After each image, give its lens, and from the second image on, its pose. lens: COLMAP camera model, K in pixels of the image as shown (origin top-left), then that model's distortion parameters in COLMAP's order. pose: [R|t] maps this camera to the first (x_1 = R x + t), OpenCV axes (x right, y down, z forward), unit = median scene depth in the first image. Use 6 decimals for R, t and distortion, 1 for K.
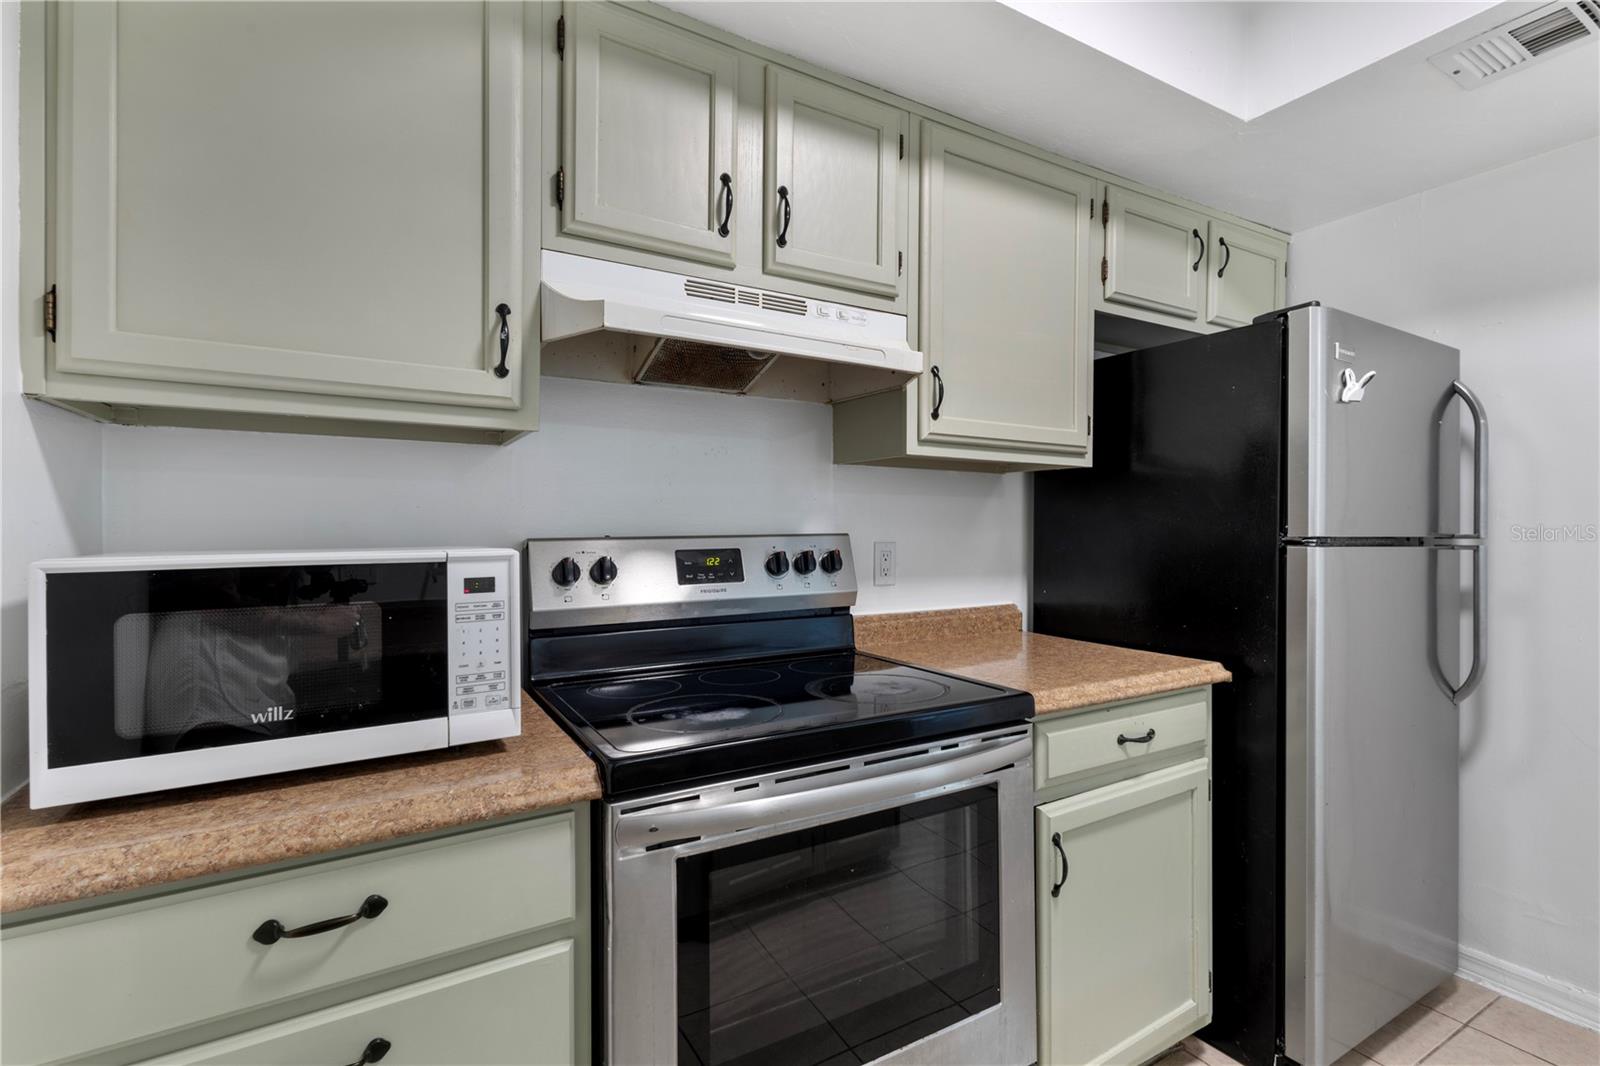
lens RADIAL K [[732.8, 0, 805.1], [0, 732.8, 531.1], [0, 0, 1]] dist [0.003295, 0.000136]
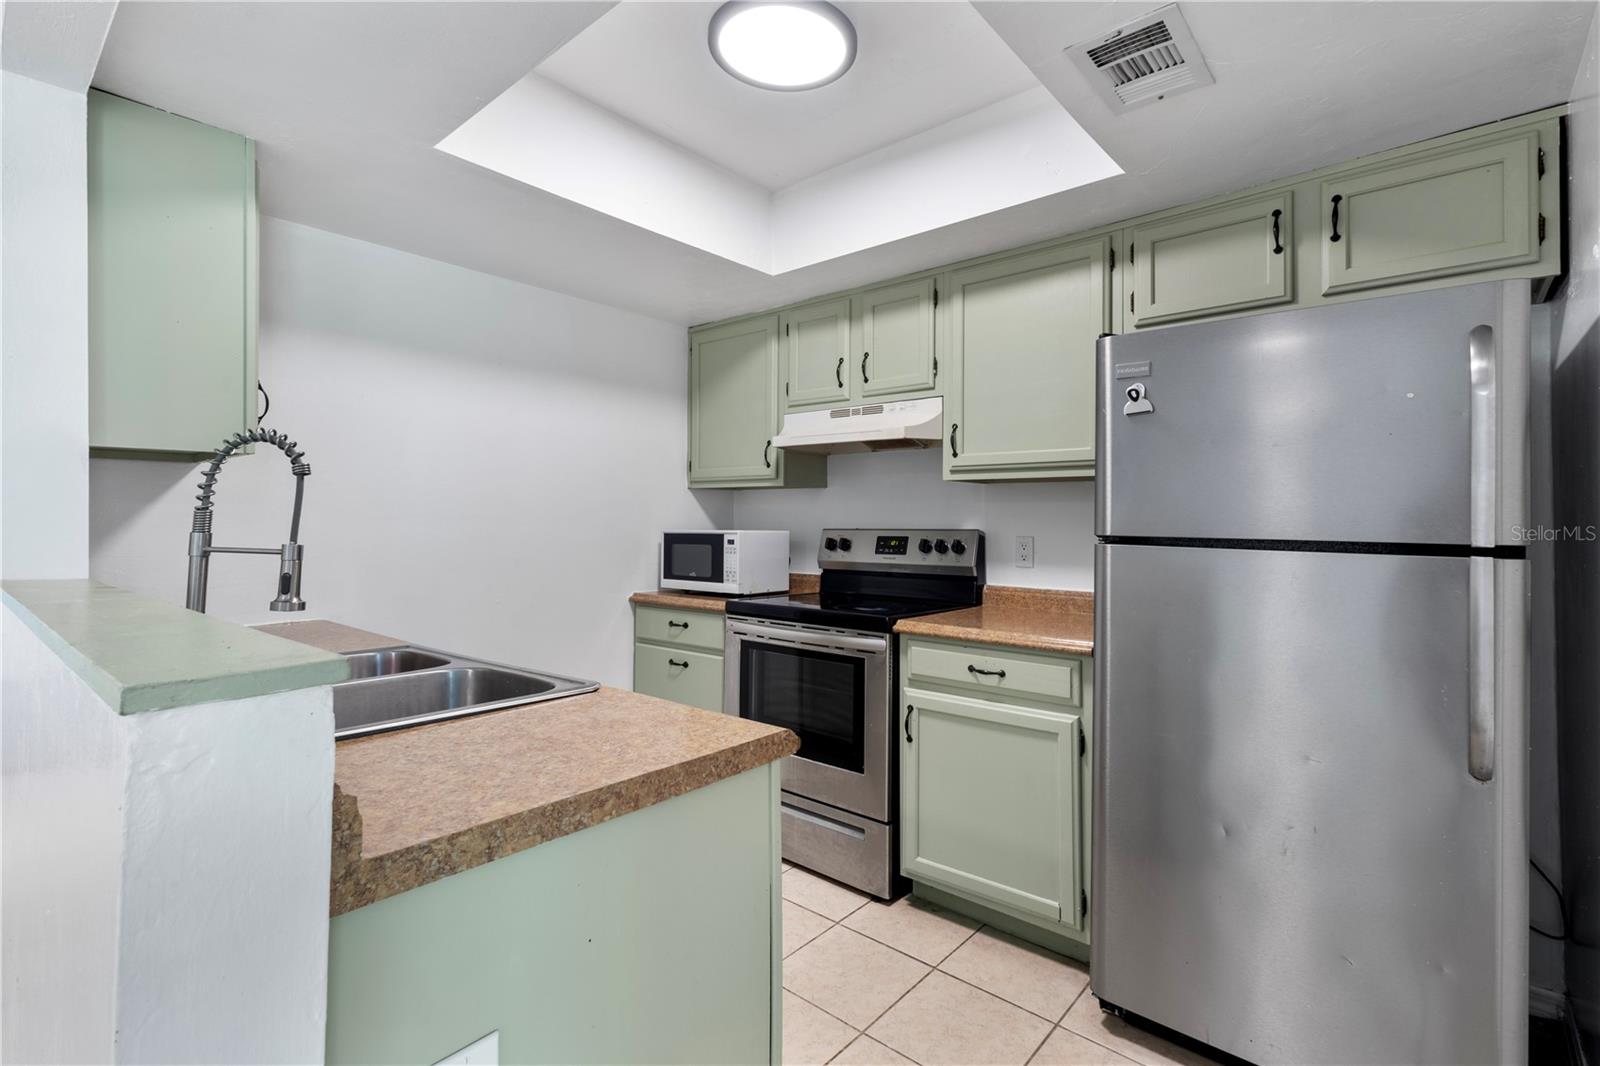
lens RADIAL K [[732.8, 0, 805.1], [0, 732.8, 531.1], [0, 0, 1]] dist [0.003295, 0.000136]
pose [[0.334031, 0.013837, -0.942461, 1.584376], [-0.013624, 0.999859, 0.009851, -0.004374], [0.942464, 0.009550, 0.334172, 0.167625]]
